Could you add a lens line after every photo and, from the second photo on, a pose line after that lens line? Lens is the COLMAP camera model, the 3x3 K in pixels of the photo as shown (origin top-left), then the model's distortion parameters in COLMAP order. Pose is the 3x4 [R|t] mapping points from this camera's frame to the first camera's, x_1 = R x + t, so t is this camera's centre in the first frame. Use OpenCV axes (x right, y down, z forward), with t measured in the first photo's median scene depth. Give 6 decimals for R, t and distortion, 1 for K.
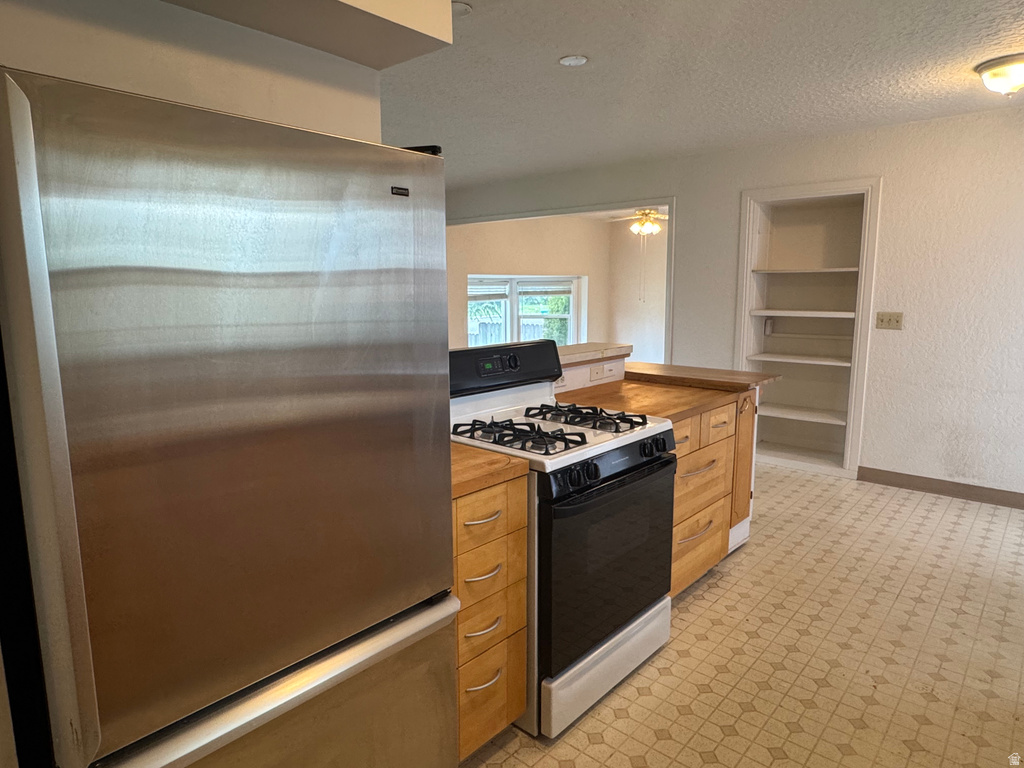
lens RADIAL K [[634.1, 0, 512.0], [0, 634.1, 384.0], [0, 0, 1]] dist [0.000042, 0.003008]
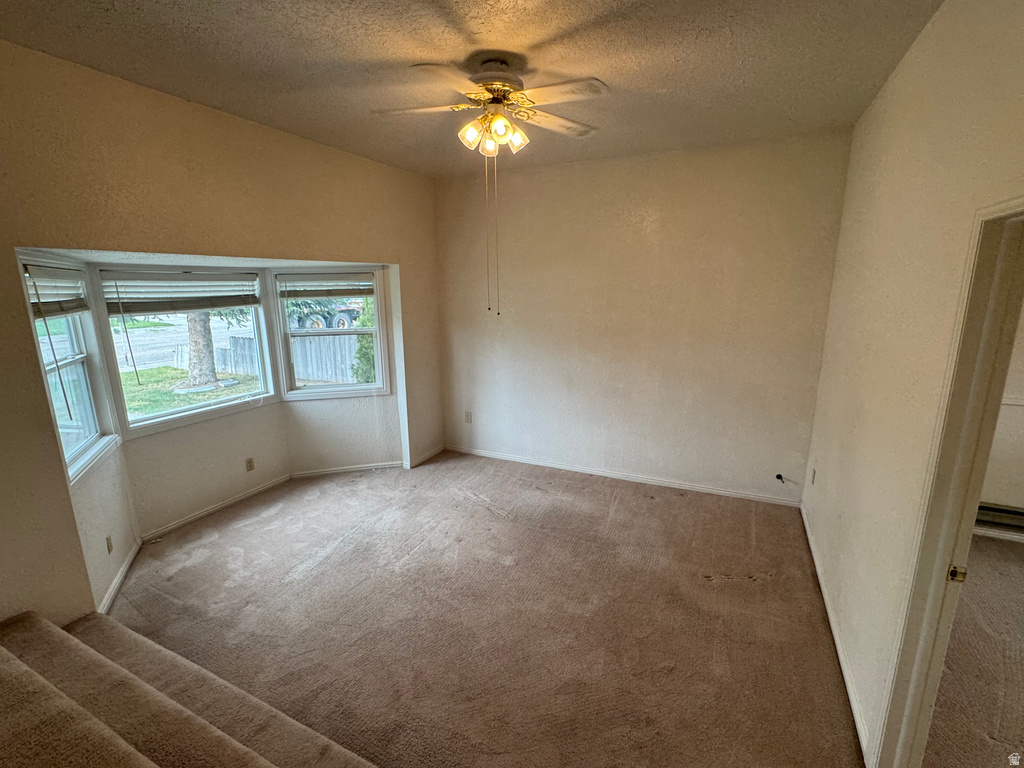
lens RADIAL K [[458.5, 0, 512.0], [0, 458.5, 384.0], [0, 0, 1]] dist [-0.000461, -0.000498]
pose [[0.965715, -0.060410, 0.252478, 0.105396], [0.045510, 0.996883, 0.064451, -0.079172], [-0.255585, -0.050751, 0.965454, 0.538896]]
